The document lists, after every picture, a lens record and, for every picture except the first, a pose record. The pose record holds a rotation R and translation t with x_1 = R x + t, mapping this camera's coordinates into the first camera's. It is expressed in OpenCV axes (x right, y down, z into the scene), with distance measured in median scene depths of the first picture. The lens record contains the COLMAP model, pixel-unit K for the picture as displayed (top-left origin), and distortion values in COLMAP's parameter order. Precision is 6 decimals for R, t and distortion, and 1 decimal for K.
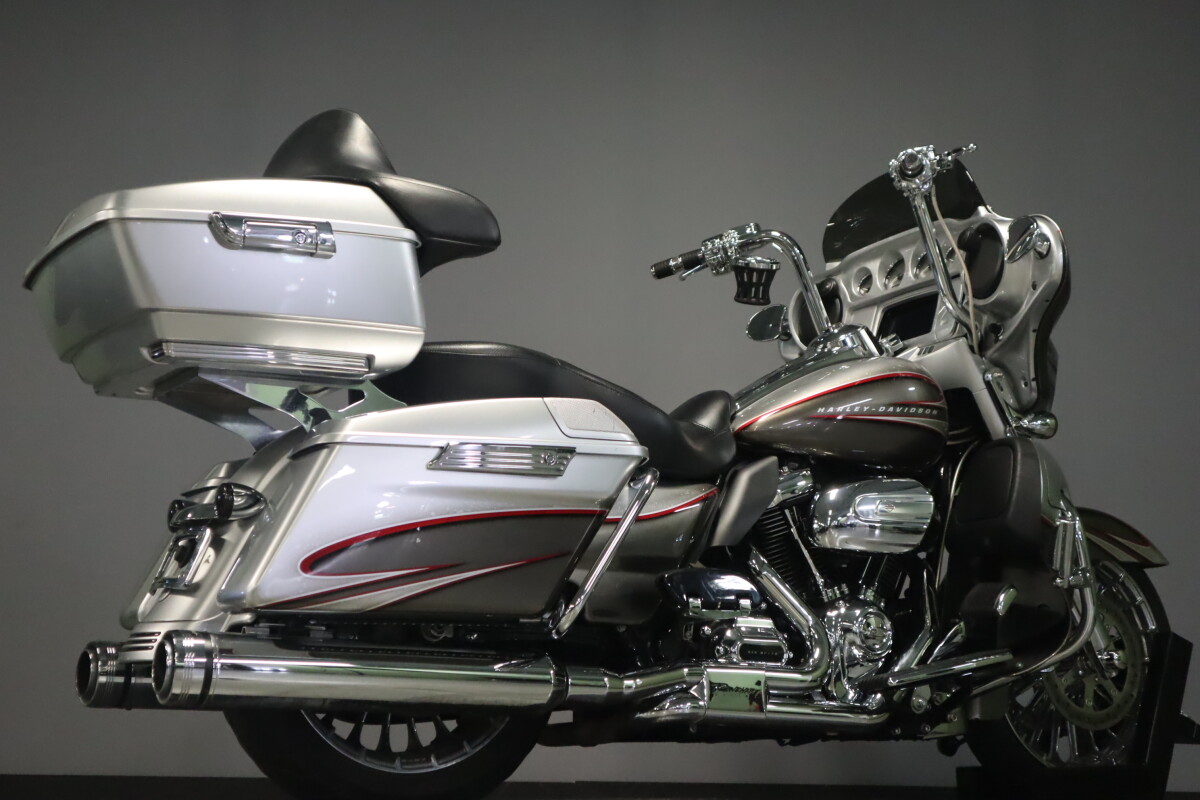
lens RADIAL K [[1785.9, 0, 601.4], [0, 1785.9, 399.8], [0, 0, 1]] dist [0.043876, 0.000000]
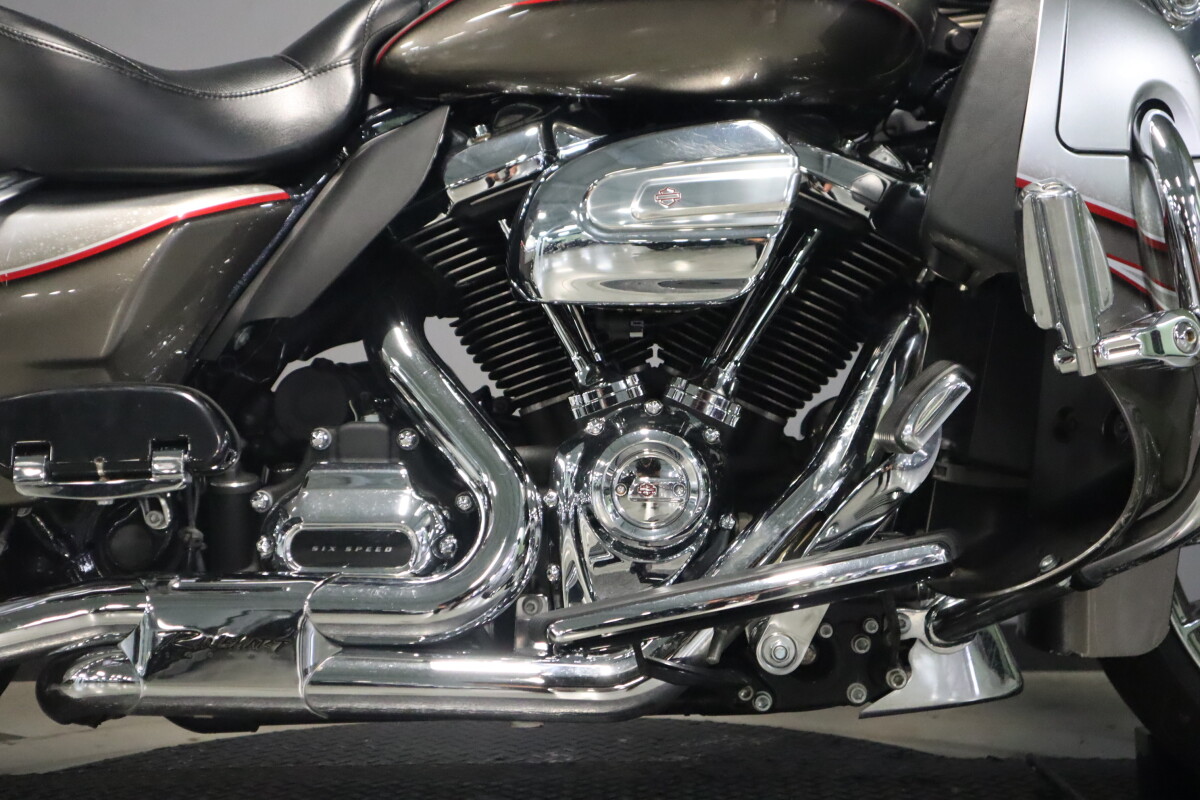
lens RADIAL K [[1566.5, 0, 601.9], [0, 1566.5, 402.1], [0, 0, 1]] dist [-0.003633, 0.000000]
pose [[0.834818, -0.024204, -0.549994, 0.366067], [0.121843, 0.982381, 0.141708, 0.056767], [0.536873, -0.185313, 0.823059, 0.719396]]
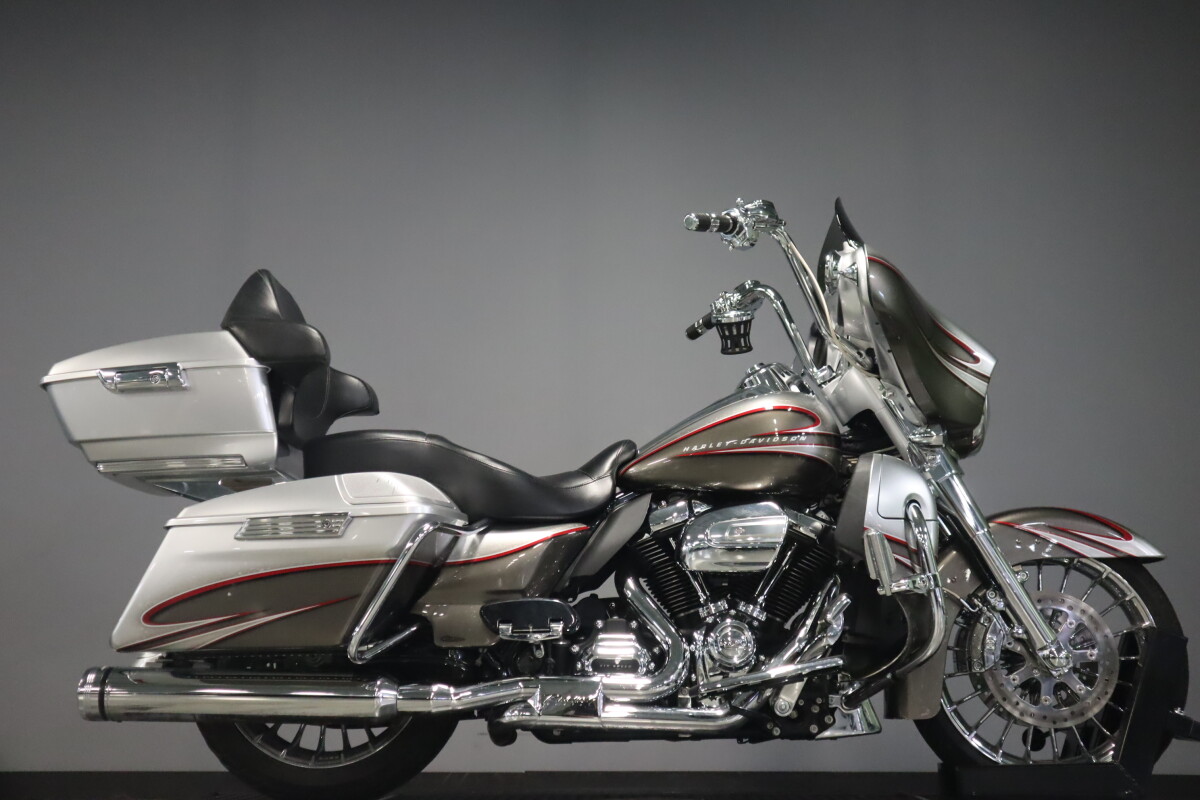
lens RADIAL K [[1571.1, 0, 594.0], [0, 1571.1, 403.2], [0, 0, 1]] dist [0.022577, 0.000000]
pose [[0.836661, -0.119616, -0.534500, 0.651756], [0.109755, 0.992682, -0.050352, 0.021883], [0.536611, -0.016536, 0.843667, 0.132030]]
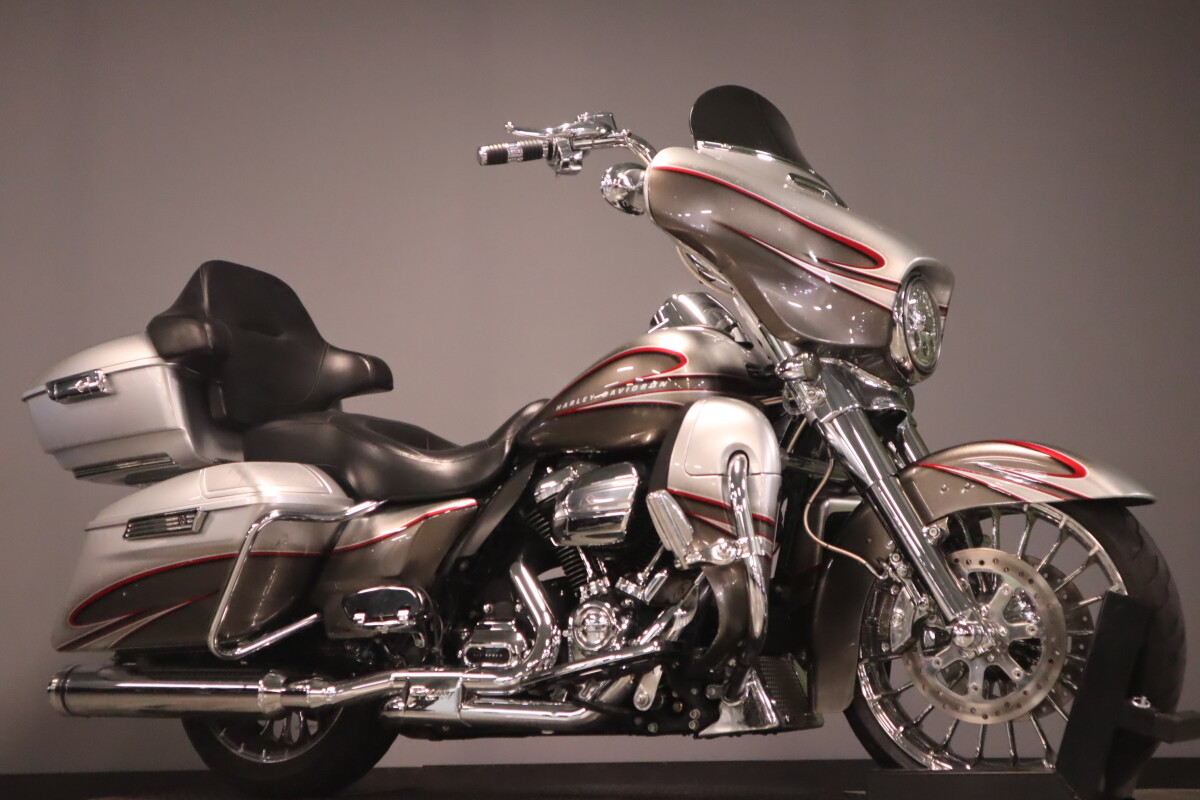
lens RADIAL K [[1752.1, 0, 598.3], [0, 1752.1, 398.0], [0, 0, 1]] dist [0.024714, 0.000000]
pose [[0.455528, -0.155139, -0.876599, 1.057152], [0.179458, 0.980485, -0.080268, 0.088500], [0.871946, -0.120748, 0.474479, 0.589815]]
